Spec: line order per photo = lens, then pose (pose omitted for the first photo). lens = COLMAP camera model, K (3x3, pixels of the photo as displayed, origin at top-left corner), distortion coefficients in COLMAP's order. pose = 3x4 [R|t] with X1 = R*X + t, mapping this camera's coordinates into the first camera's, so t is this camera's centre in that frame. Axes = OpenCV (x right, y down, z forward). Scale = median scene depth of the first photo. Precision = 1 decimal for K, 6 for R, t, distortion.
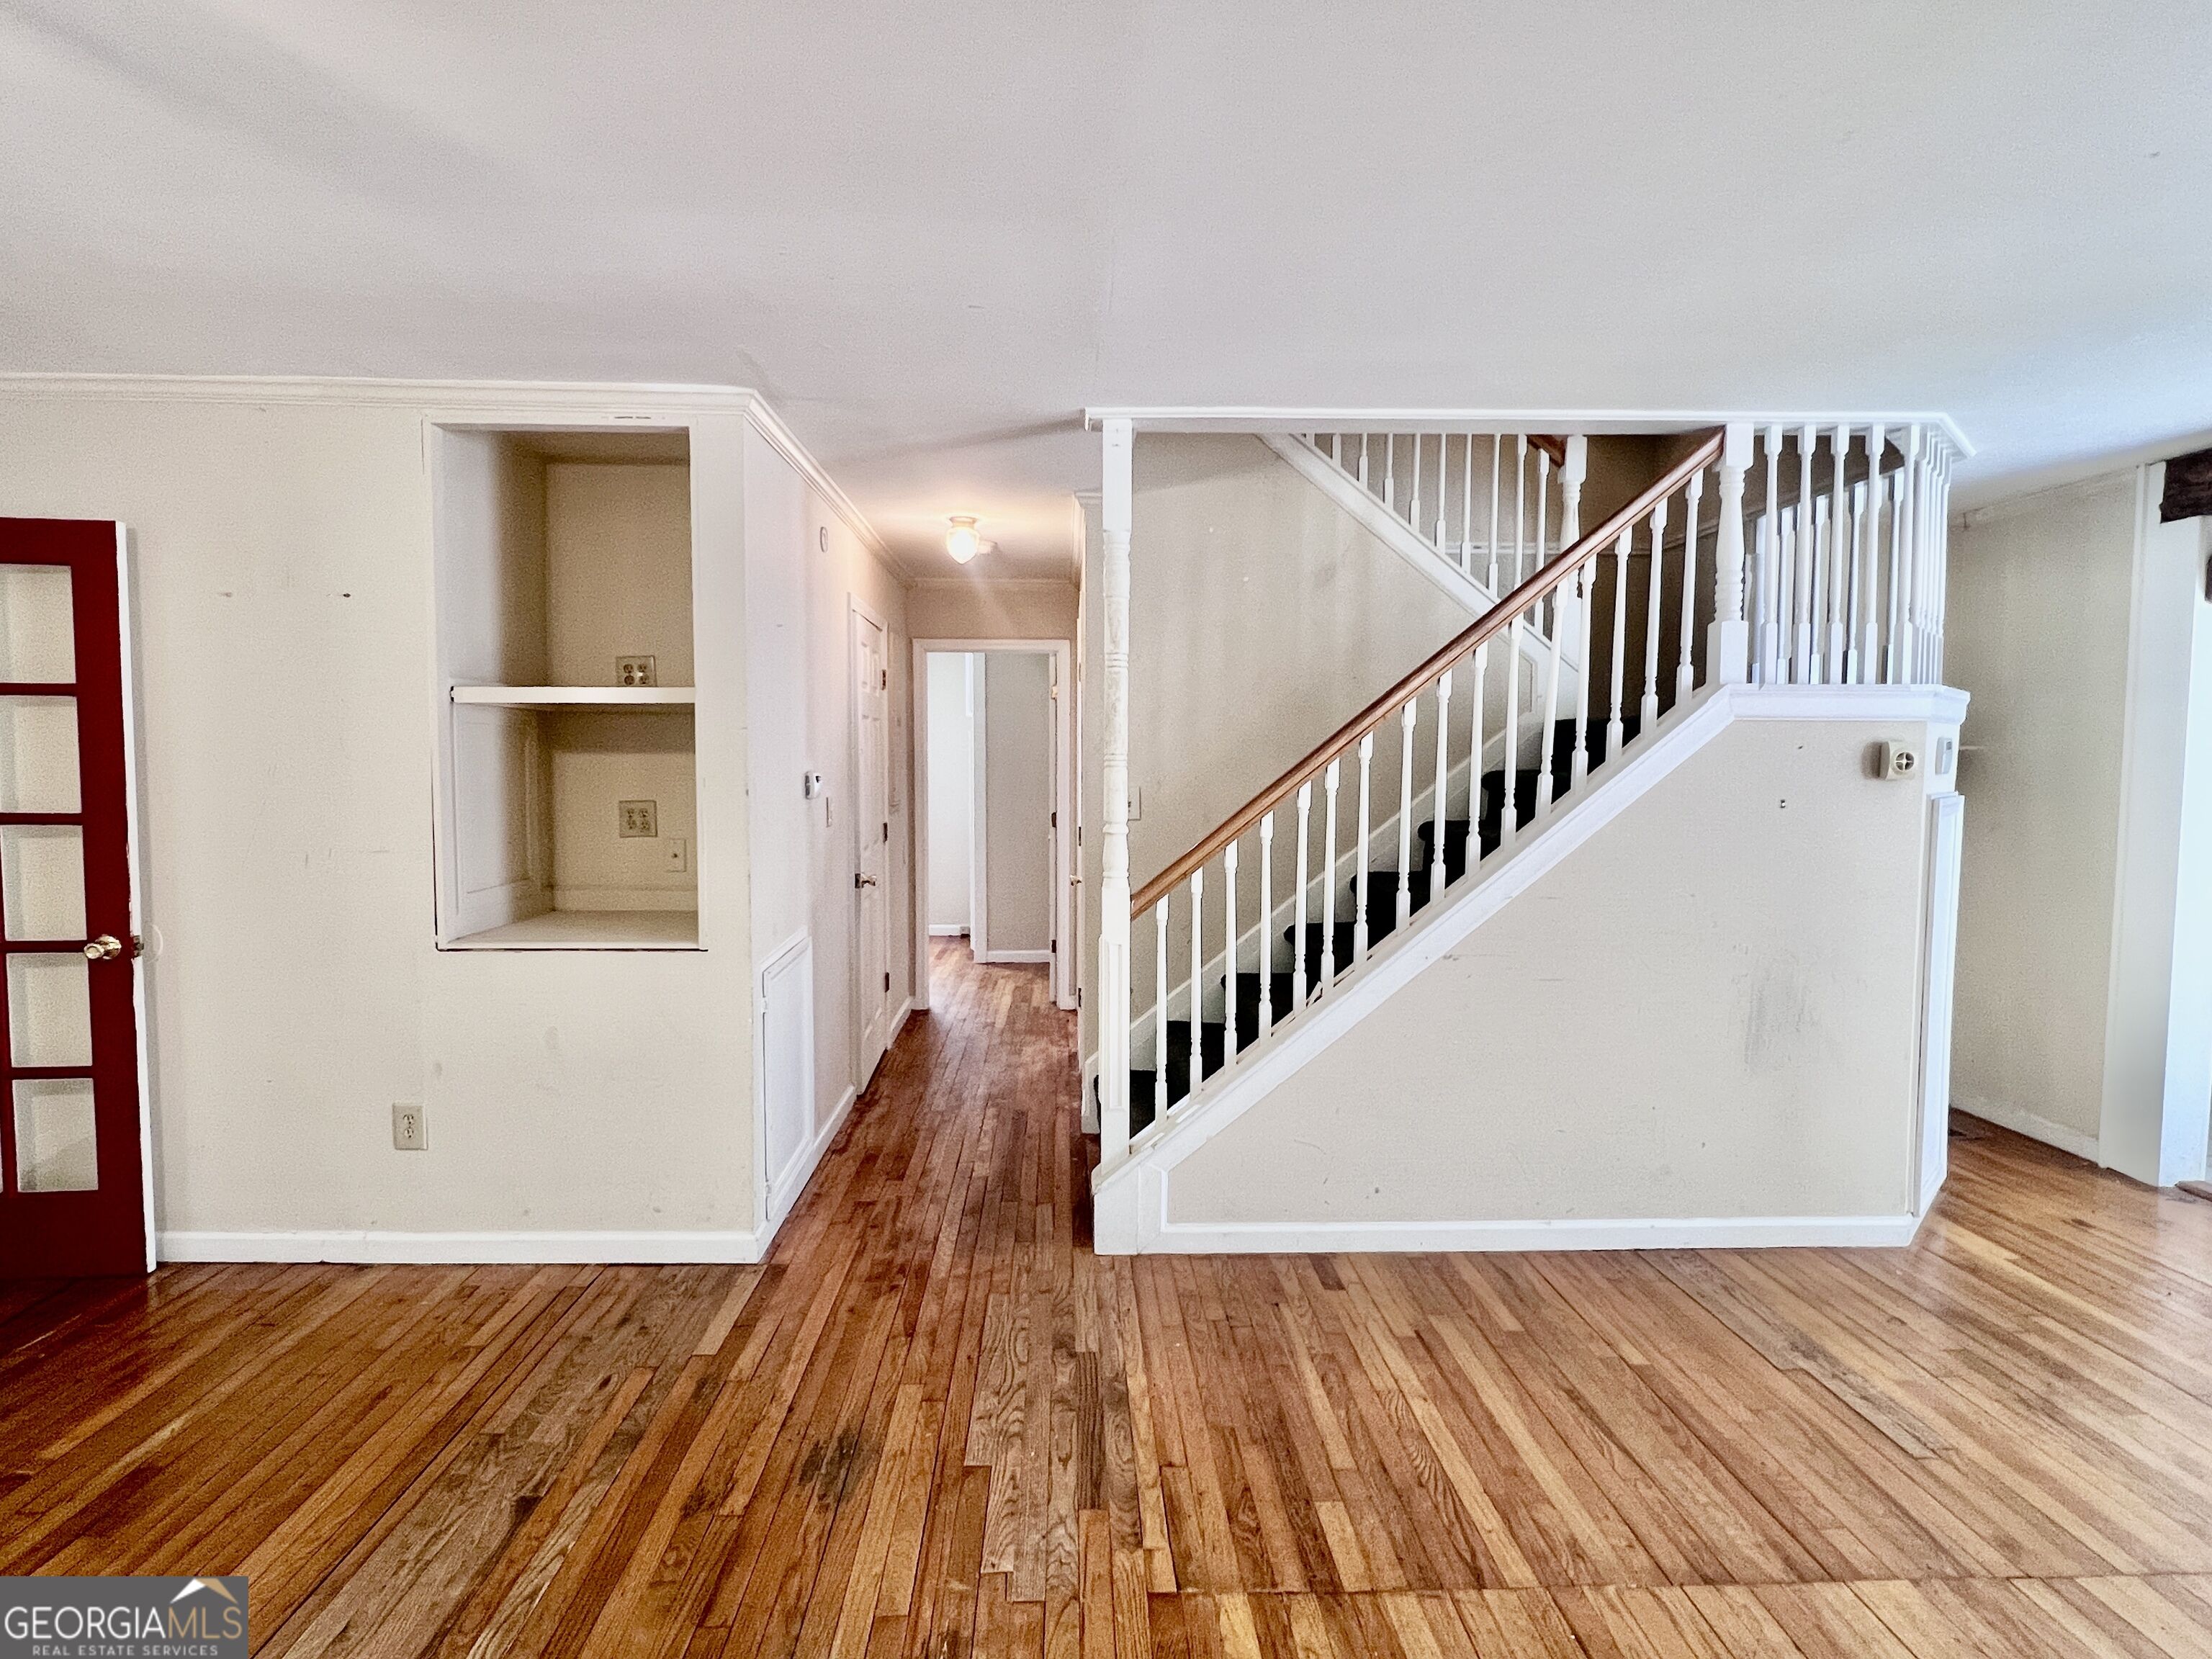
lens RADIAL K [[1150.1, 0, 1101.2], [0, 1150.1, 823.8], [0, 0, 1]] dist [-0.001376, -0.000167]
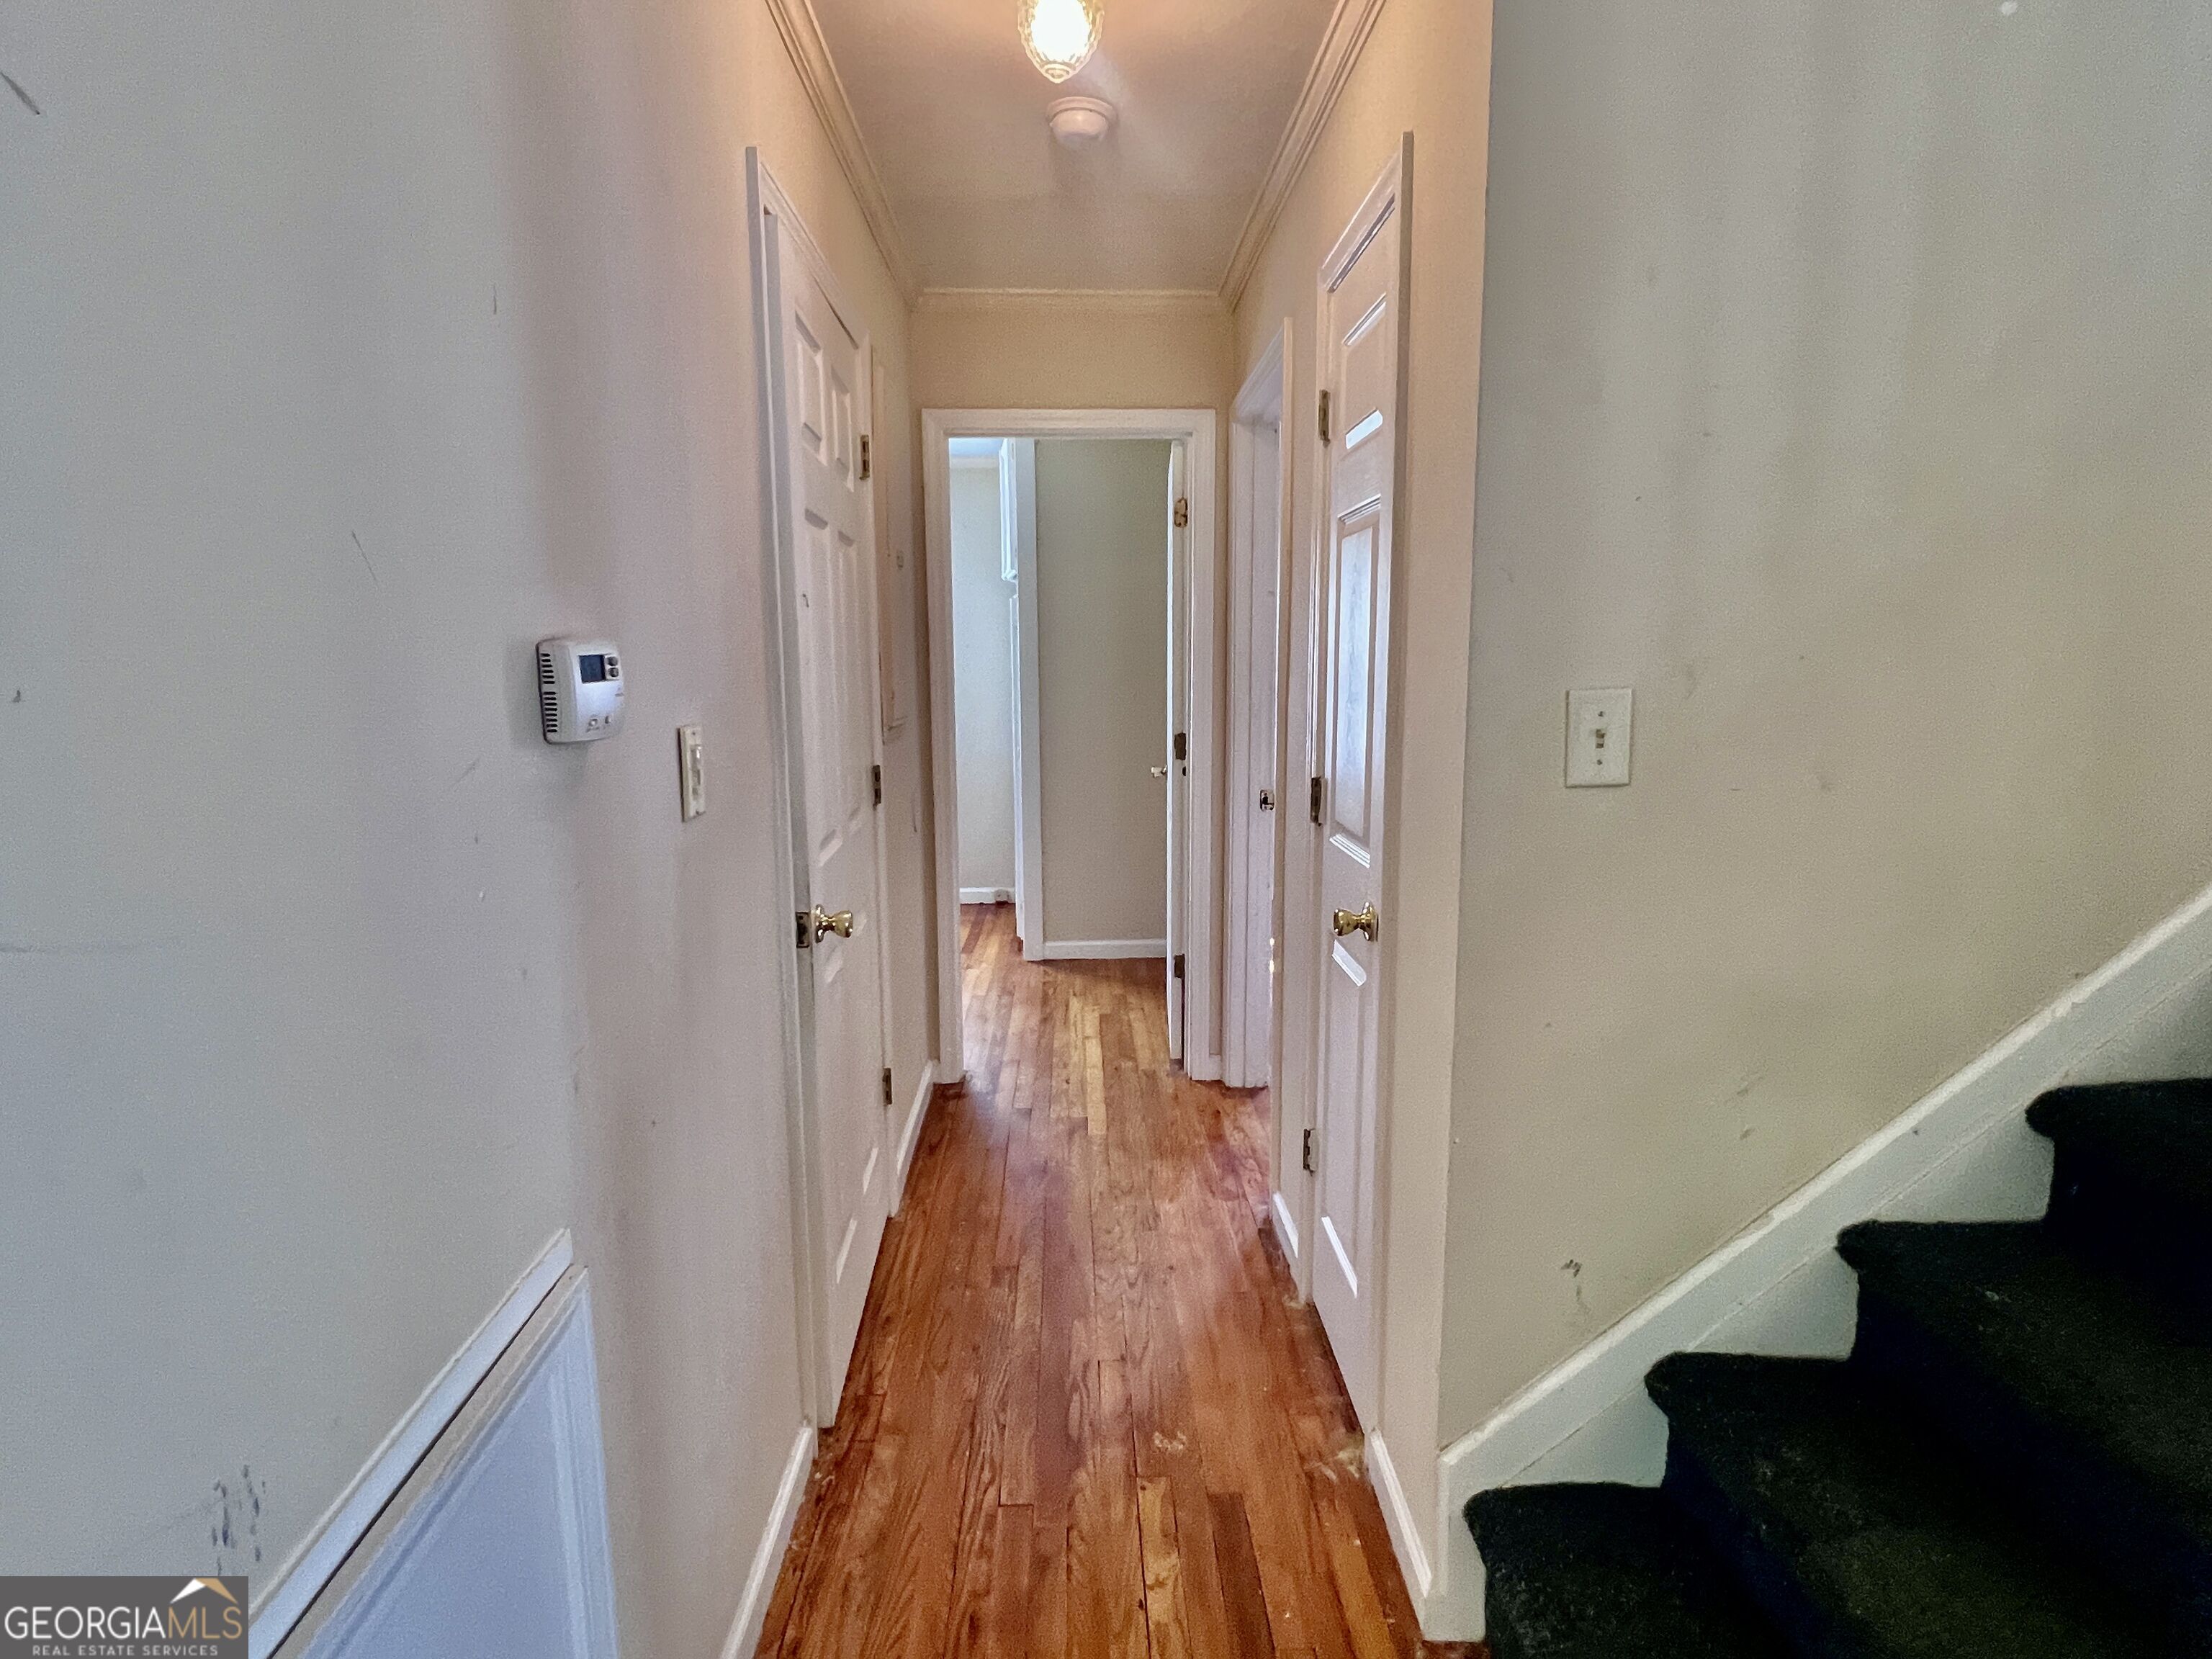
lens RADIAL K [[1150.1, 0, 1106.8], [0, 1150.1, 835.4], [0, 0, 1]] dist [-0.001376, -0.000167]
pose [[0.999971, -0.007651, 0.000495, -0.085309], [0.007565, 0.995115, 0.098432, -0.016845], [-0.001246, -0.098425, 0.995144, 0.484049]]
